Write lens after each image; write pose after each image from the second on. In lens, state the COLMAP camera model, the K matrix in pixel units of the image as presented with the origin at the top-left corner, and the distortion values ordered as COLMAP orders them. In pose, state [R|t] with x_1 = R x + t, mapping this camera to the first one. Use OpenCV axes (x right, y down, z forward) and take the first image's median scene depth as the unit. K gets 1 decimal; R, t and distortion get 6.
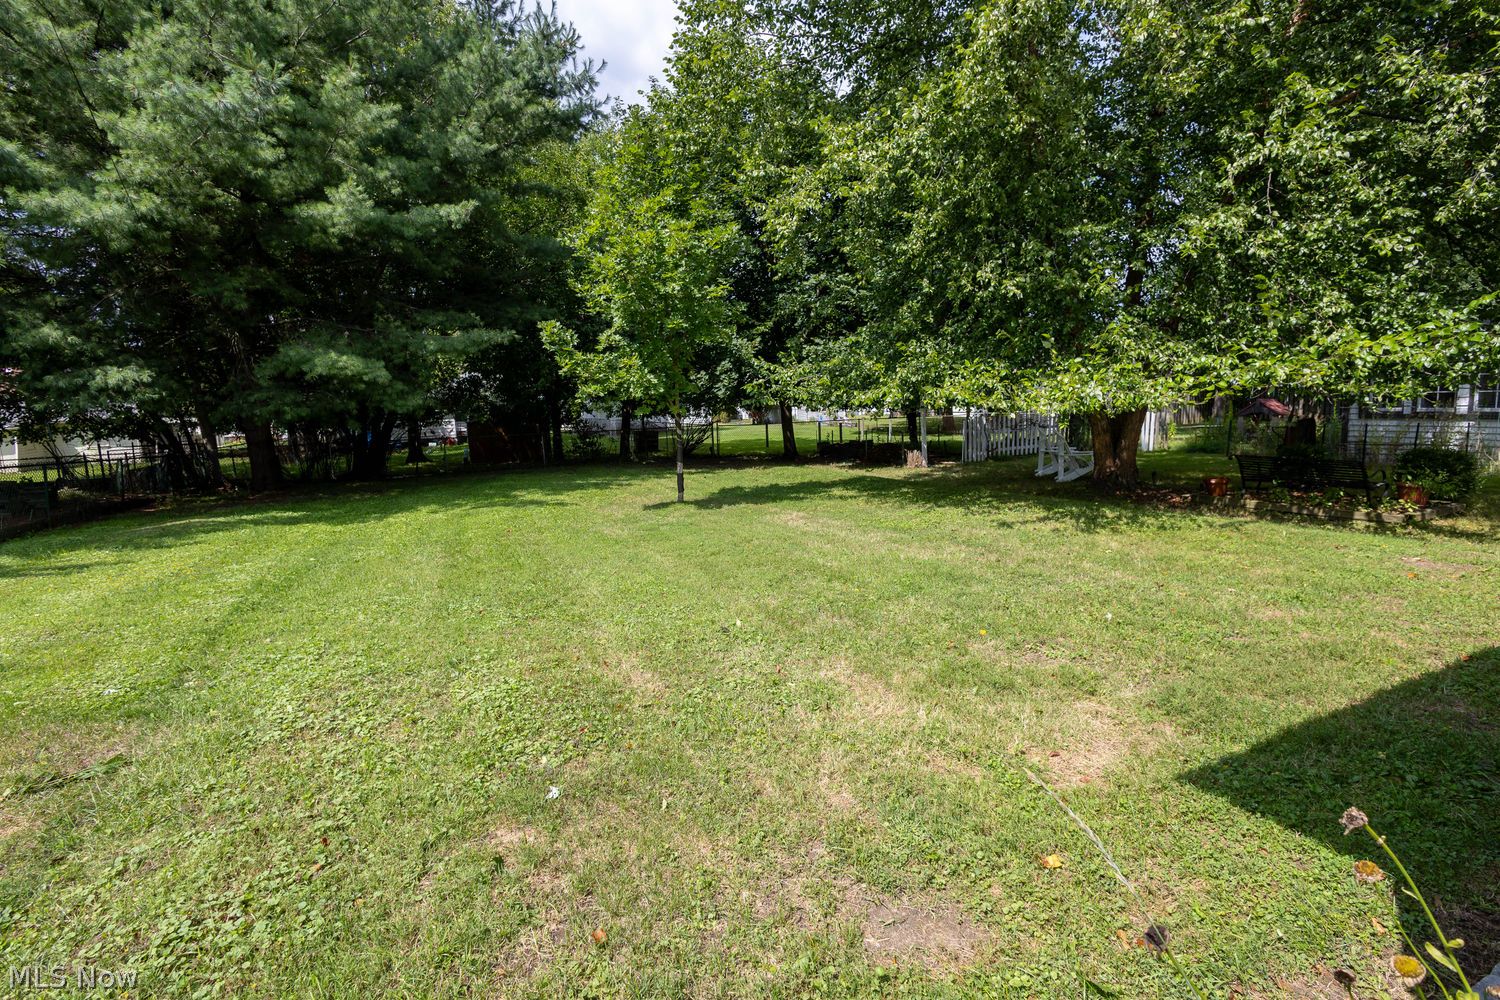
lens RADIAL K [[708.4, 0, 744.1], [0, 708.4, 502.0], [0, 0, 1]] dist [0.001949, -0.000042]
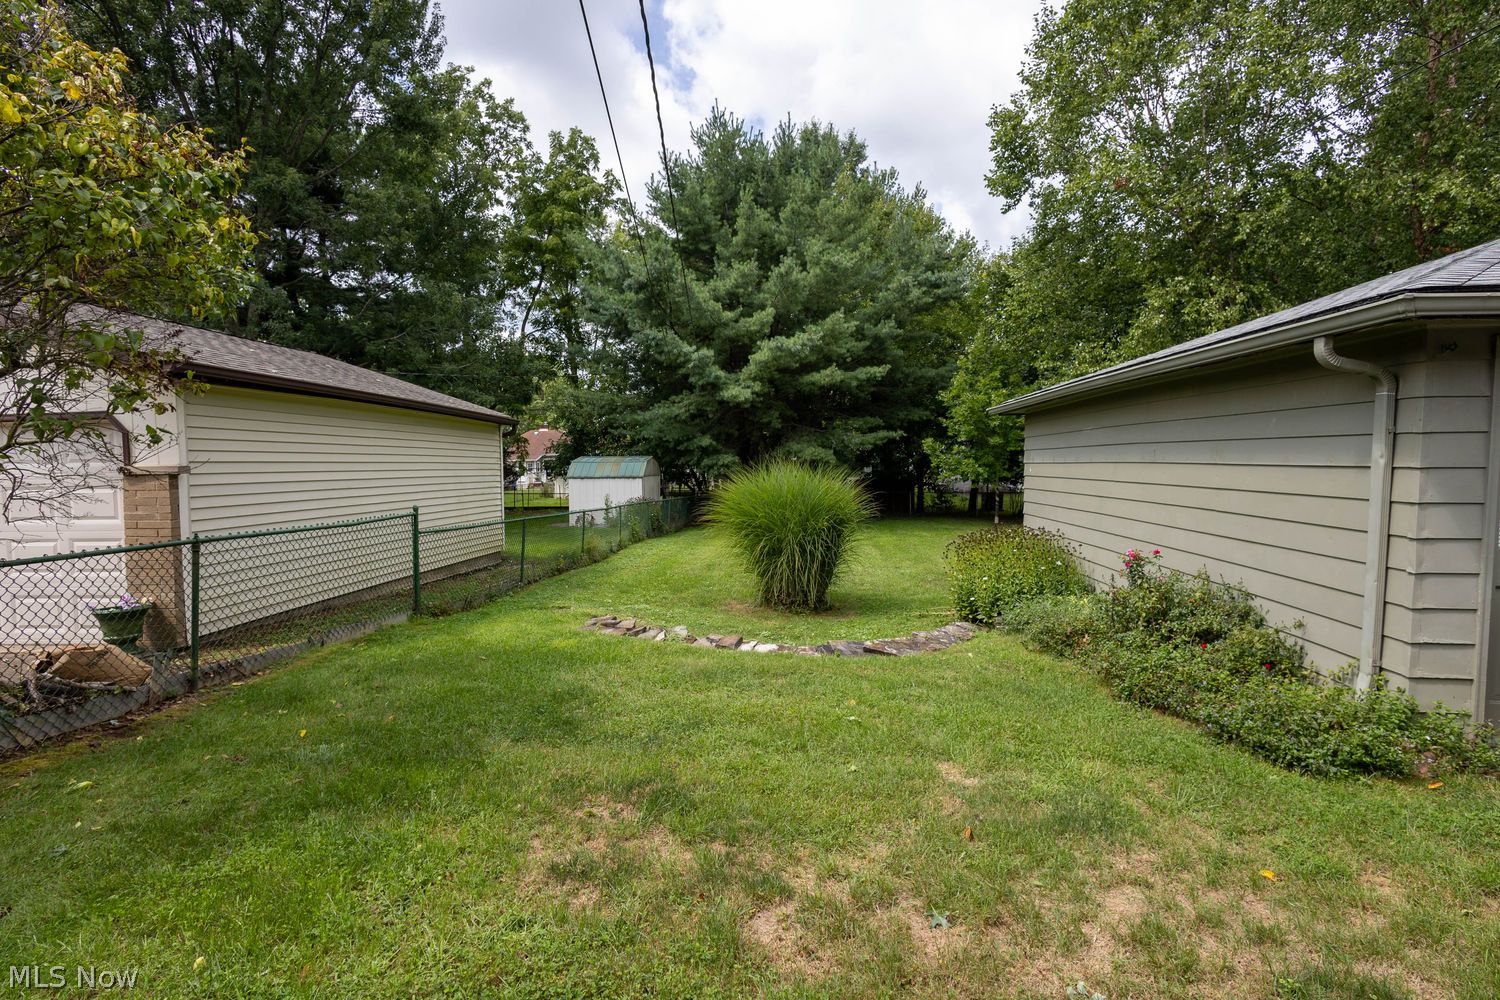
lens RADIAL K [[708.4, 0, 744.1], [0, 708.4, 502.0], [0, 0, 1]] dist [0.001949, -0.000042]
pose [[0.883527, 0.055742, -0.465052, 0.197496], [-0.092508, 0.994102, -0.056596, 0.078979], [0.459155, 0.093026, 0.883472, -0.954813]]
